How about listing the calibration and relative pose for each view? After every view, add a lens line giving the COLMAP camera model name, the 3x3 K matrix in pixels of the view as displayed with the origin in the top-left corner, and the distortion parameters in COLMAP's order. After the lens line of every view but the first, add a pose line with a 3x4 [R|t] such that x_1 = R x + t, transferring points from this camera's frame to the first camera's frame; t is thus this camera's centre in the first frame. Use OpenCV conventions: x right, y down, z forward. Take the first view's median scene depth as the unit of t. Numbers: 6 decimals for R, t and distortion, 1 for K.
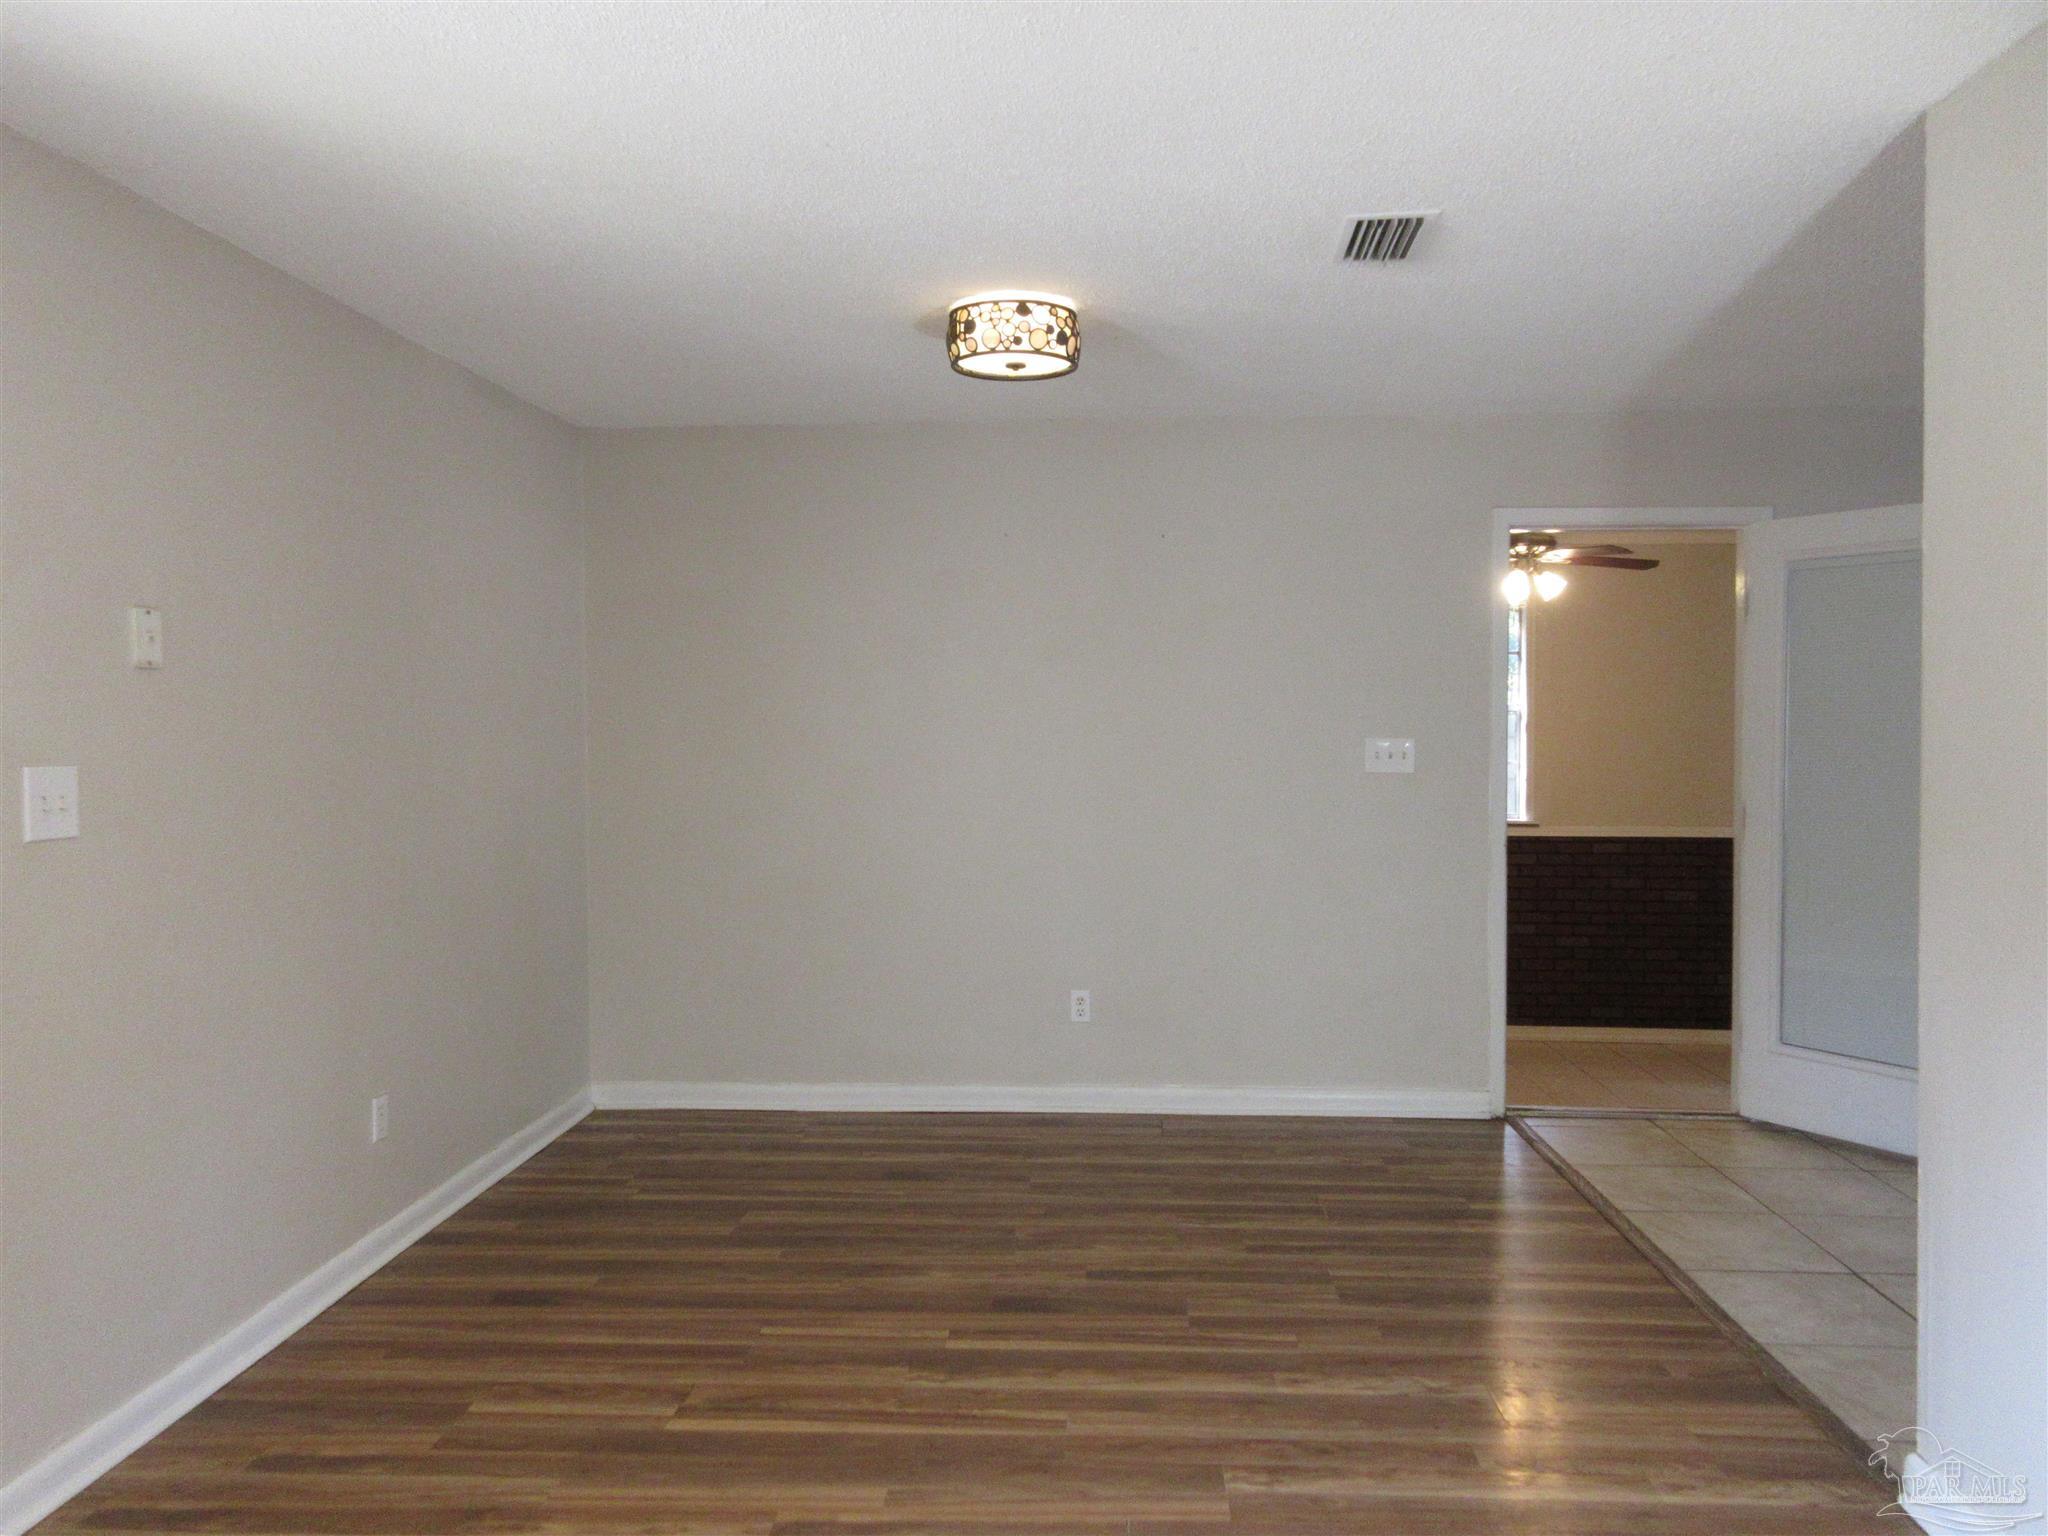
lens RADIAL K [[1536.2, 0, 1025.7], [0, 1536.2, 763.9], [0, 0, 1]] dist [0.019781, -0.011900]
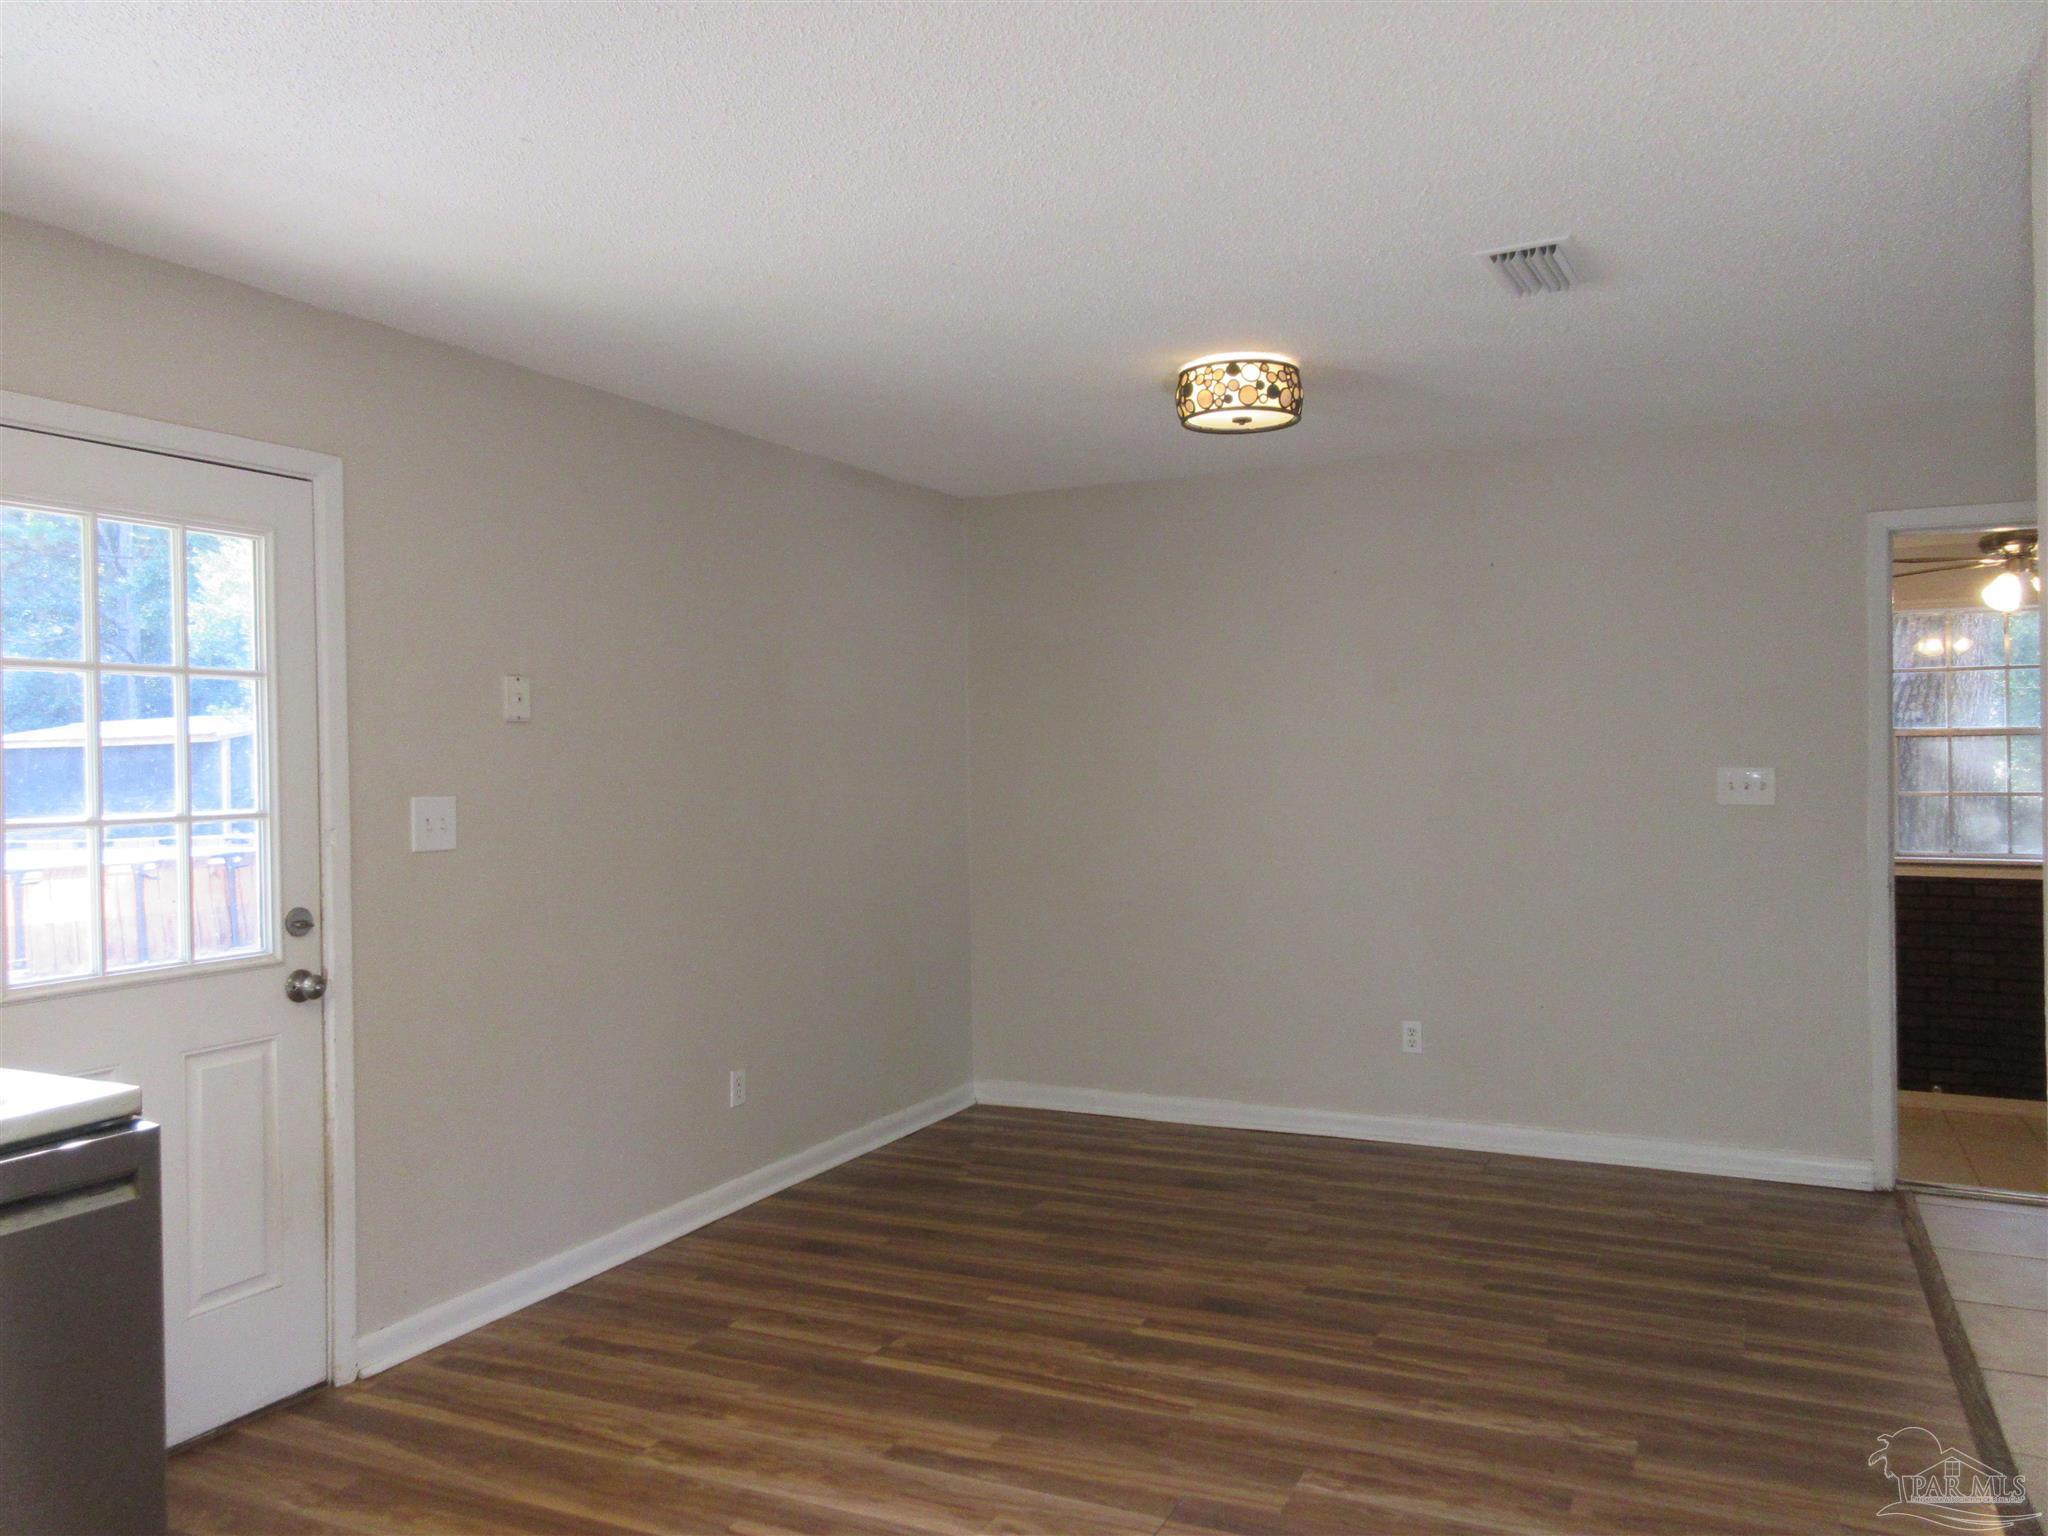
lens RADIAL K [[1536.2, 0, 1021.3], [0, 1536.2, 765.4], [0, 0, 1]] dist [0.019781, -0.011900]
pose [[0.925315, -0.006354, -0.379146, 0.264312], [-0.000682, 0.999830, -0.018418, -0.000942], [0.379198, 0.017301, 0.925154, -0.037690]]
